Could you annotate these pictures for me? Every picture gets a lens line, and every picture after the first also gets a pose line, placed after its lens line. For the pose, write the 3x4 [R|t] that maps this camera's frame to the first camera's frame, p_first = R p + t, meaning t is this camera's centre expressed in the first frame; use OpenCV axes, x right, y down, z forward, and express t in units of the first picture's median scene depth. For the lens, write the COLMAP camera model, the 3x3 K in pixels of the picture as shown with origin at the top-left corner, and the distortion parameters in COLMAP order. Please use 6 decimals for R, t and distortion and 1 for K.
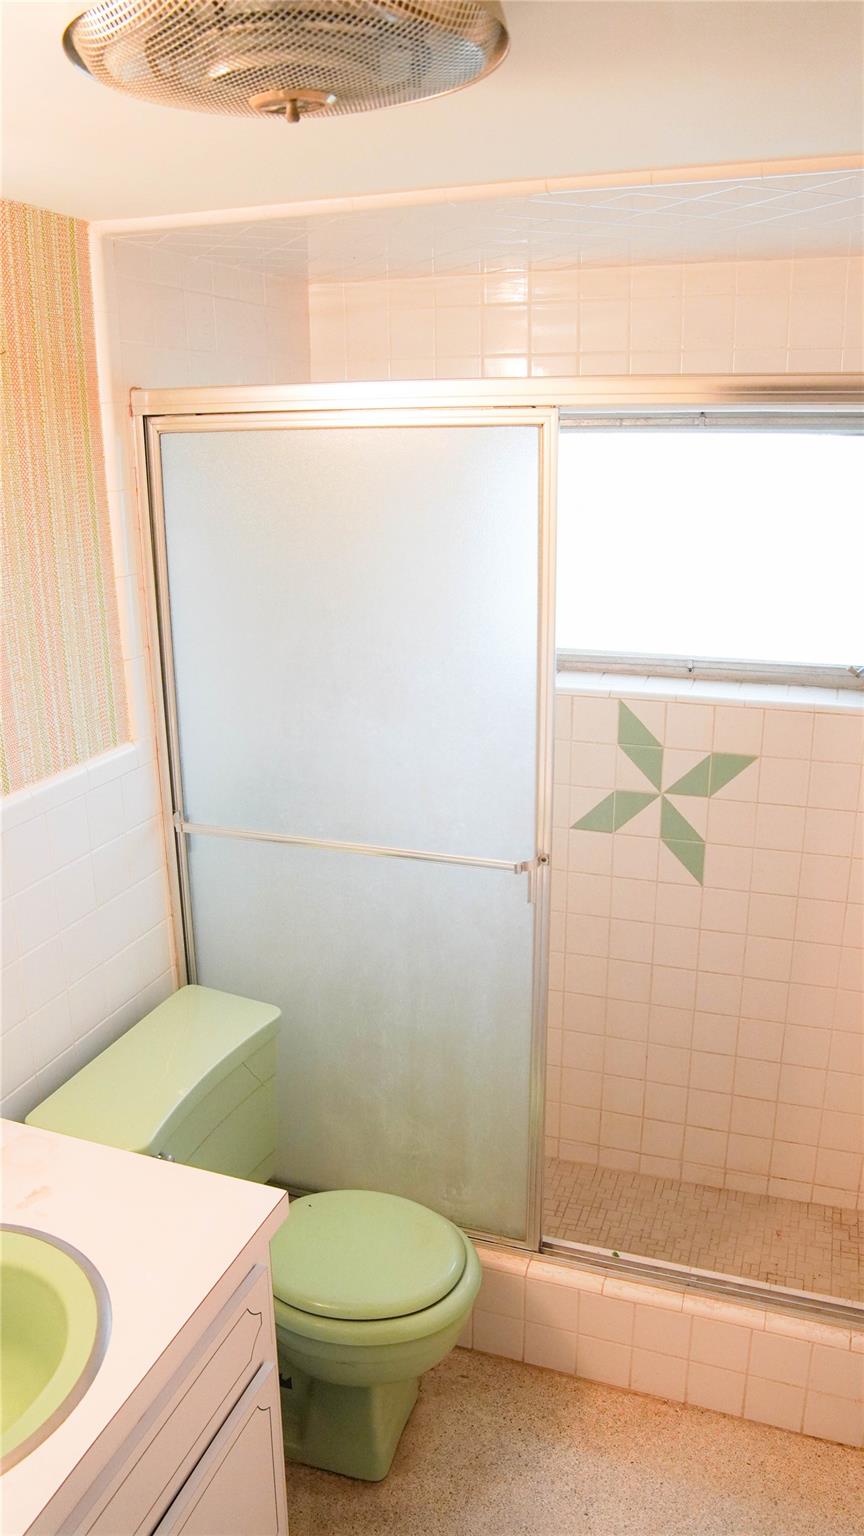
lens RADIAL K [[1177.2, 0, 422.1], [0, 1177.2, 763.0], [0, 0, 1]] dist [-0.138317, 0.106496]
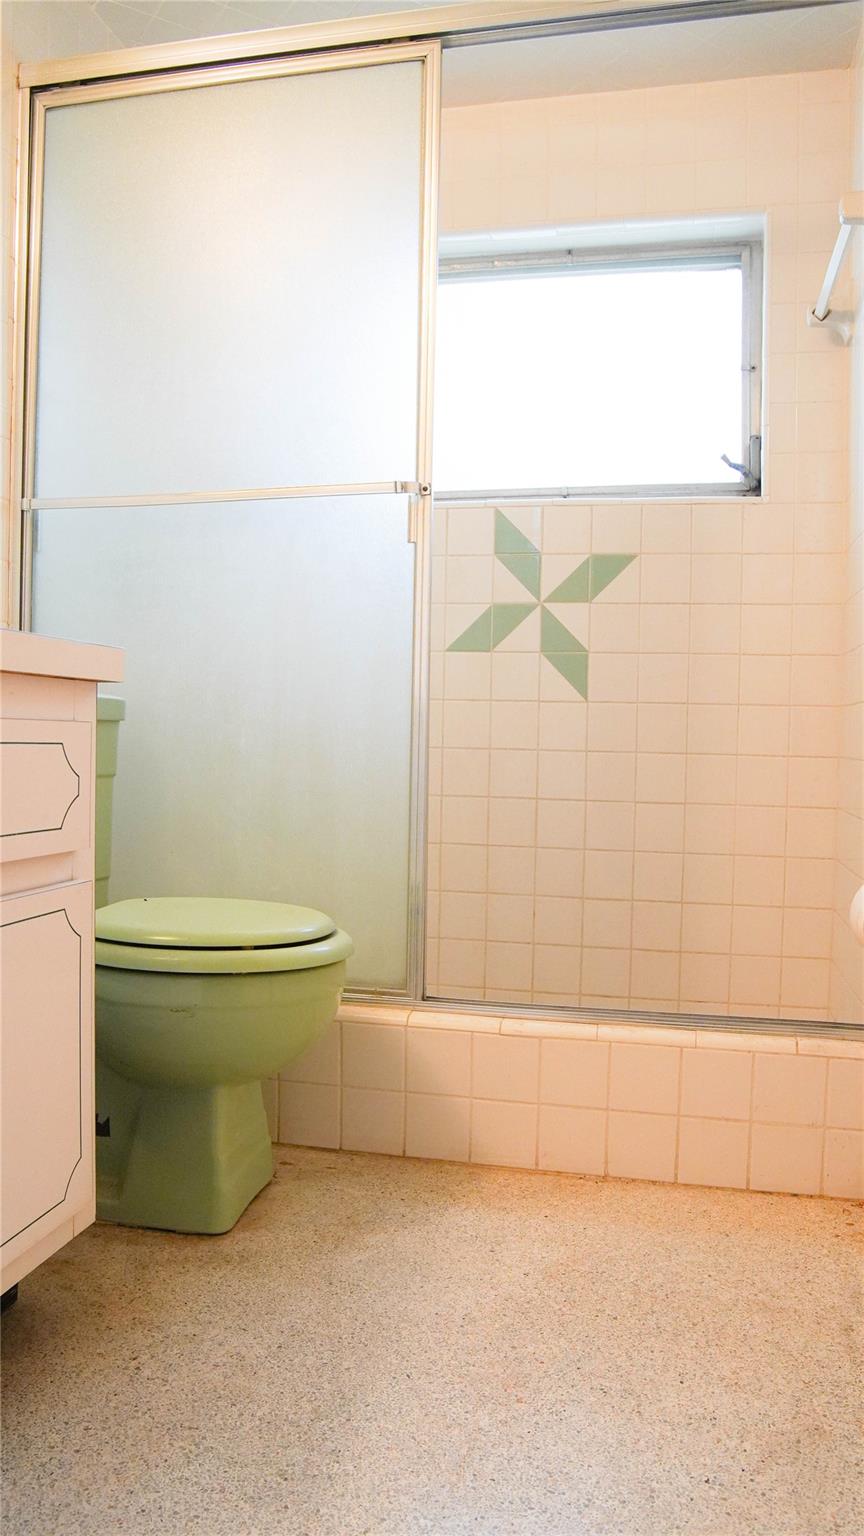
lens RADIAL K [[1177.2, 0, 422.1], [0, 1177.2, 763.0], [0, 0, 1]] dist [-0.138317, 0.106496]
pose [[0.992546, 0.025862, 0.119095, -0.003336], [0.005153, 0.967444, -0.253034, 0.460607], [-0.121761, 0.251762, 0.960099, 0.143078]]
